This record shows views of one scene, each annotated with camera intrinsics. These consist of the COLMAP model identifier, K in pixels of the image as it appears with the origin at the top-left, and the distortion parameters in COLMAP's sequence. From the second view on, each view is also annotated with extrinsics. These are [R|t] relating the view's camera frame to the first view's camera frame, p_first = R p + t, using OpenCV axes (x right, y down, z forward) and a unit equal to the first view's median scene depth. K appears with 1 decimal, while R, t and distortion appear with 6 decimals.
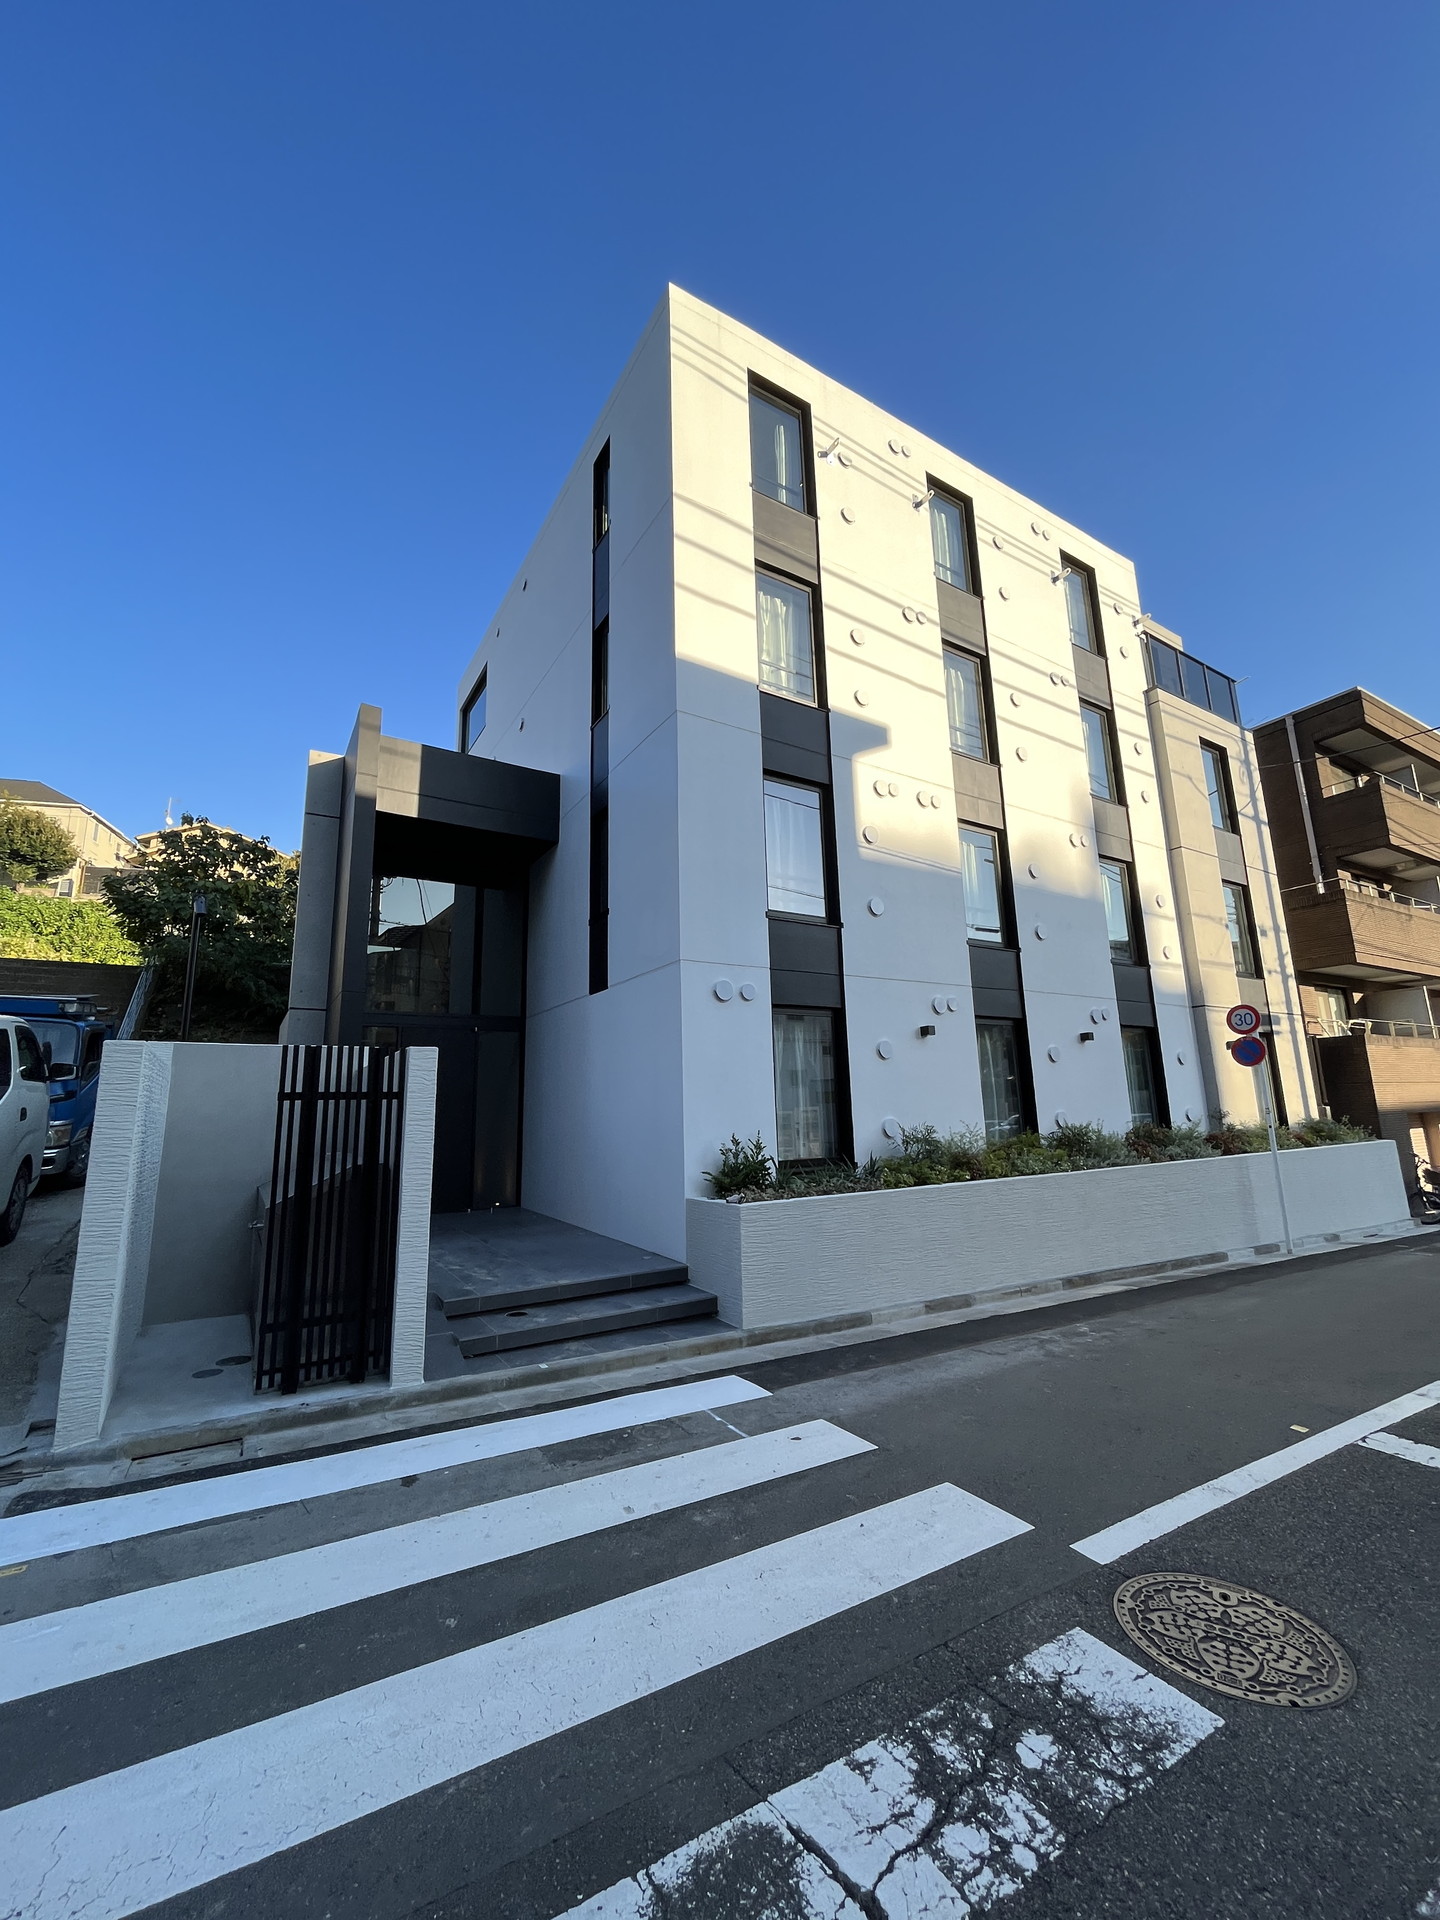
lens RADIAL K [[785.2, 0, 720.0], [0, 785.2, 960.0], [0, 0, 1]] dist [0.001924, 0.000129]
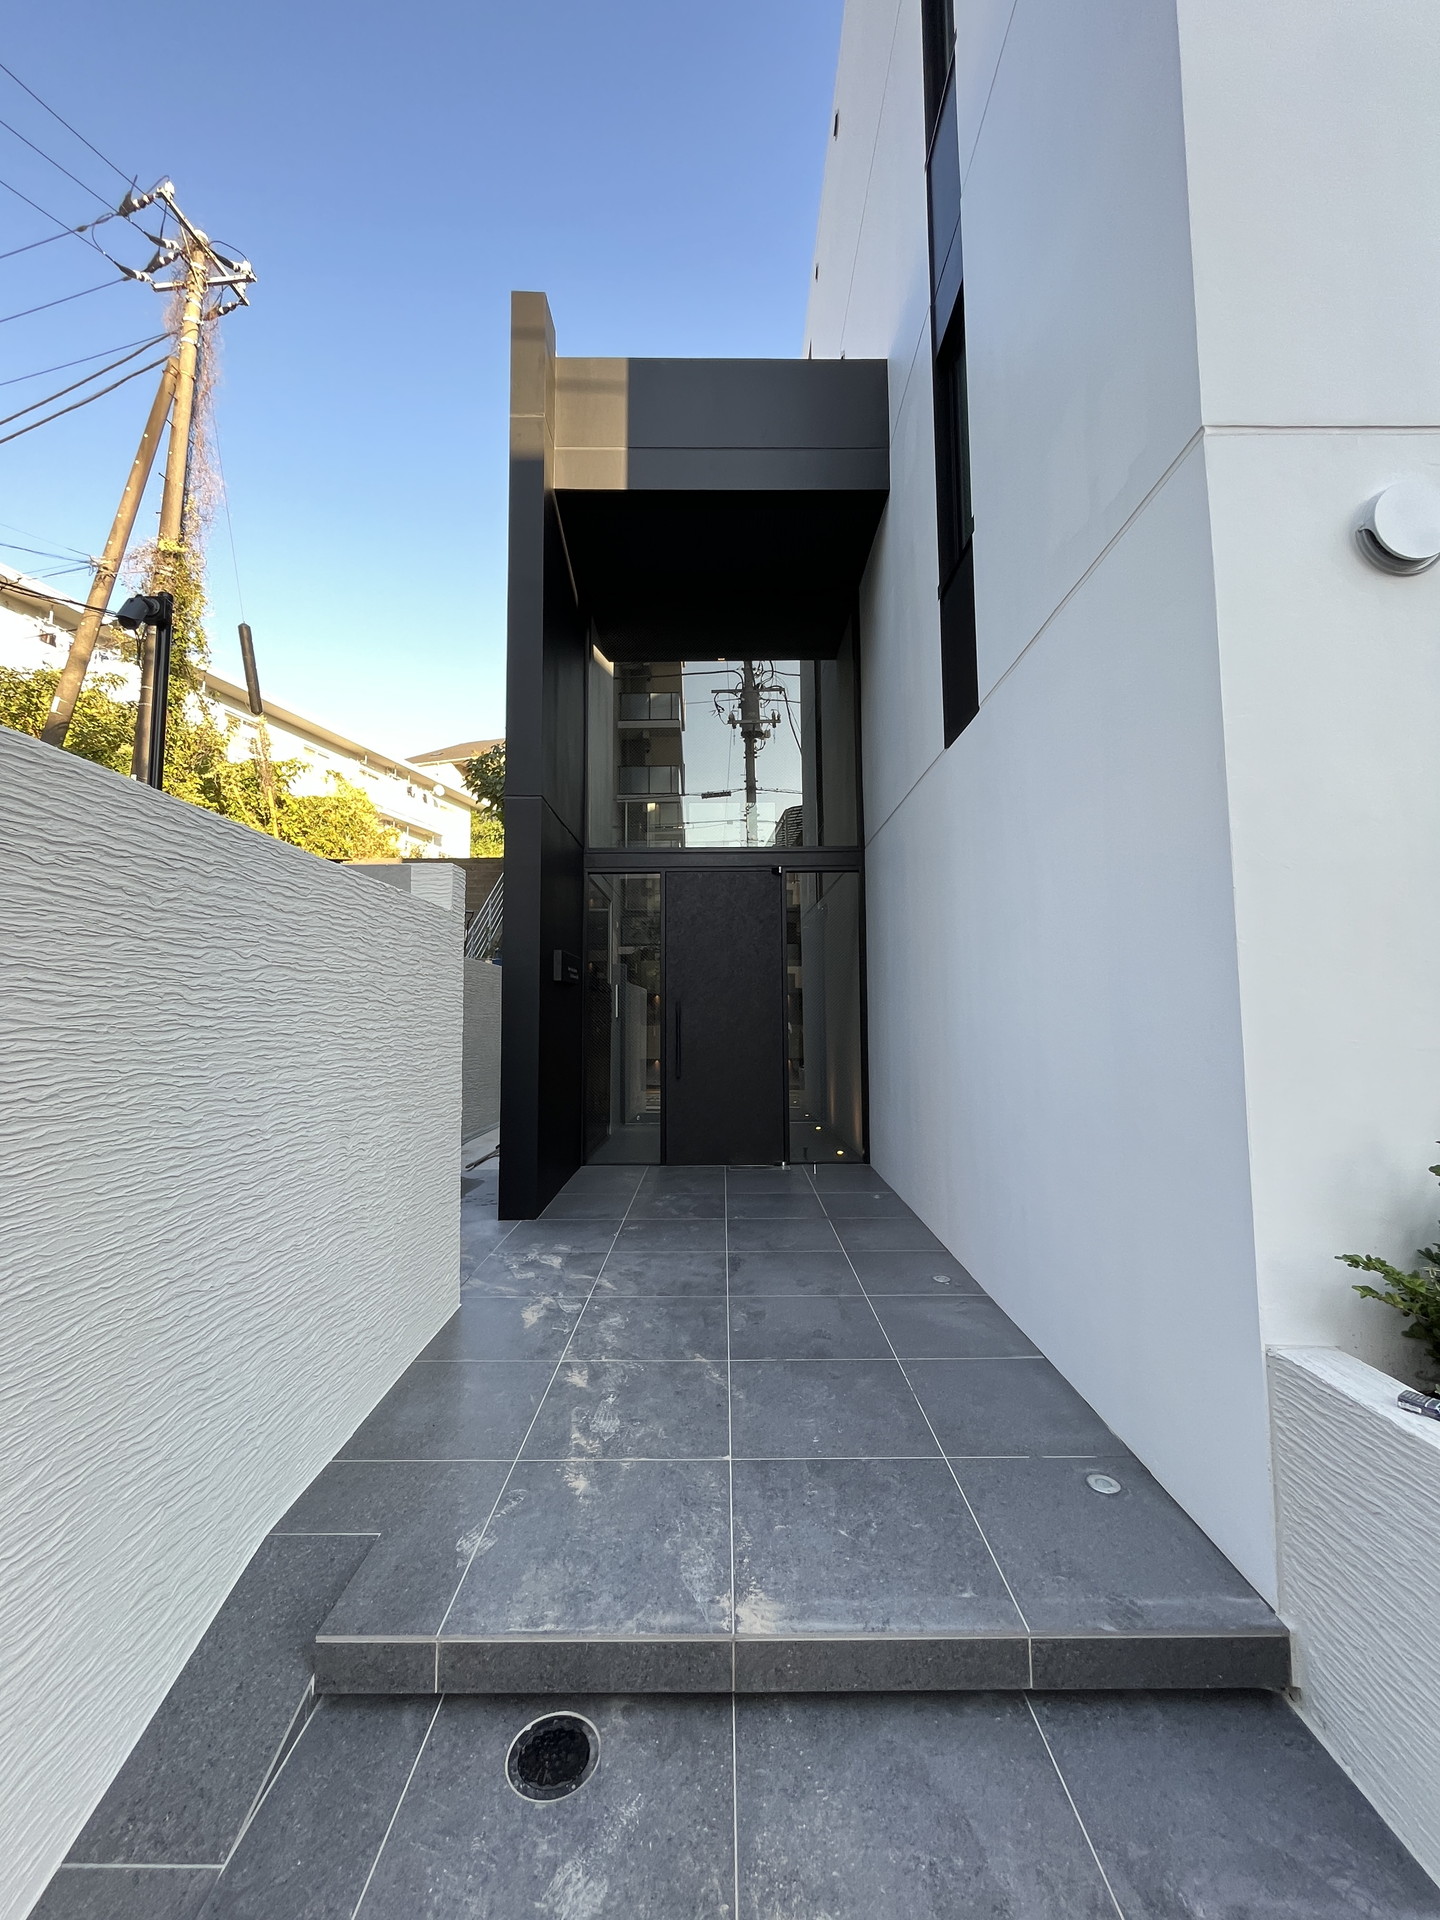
lens RADIAL K [[785.2, 0, 720.0], [0, 785.2, 960.0], [0, 0, 1]] dist [0.001924, 0.000129]
pose [[0.850229, -0.025379, -0.525801, -0.040964], [0.096283, 0.989485, 0.107931, 0.098398], [0.517533, -0.142391, 0.843732, 0.518534]]
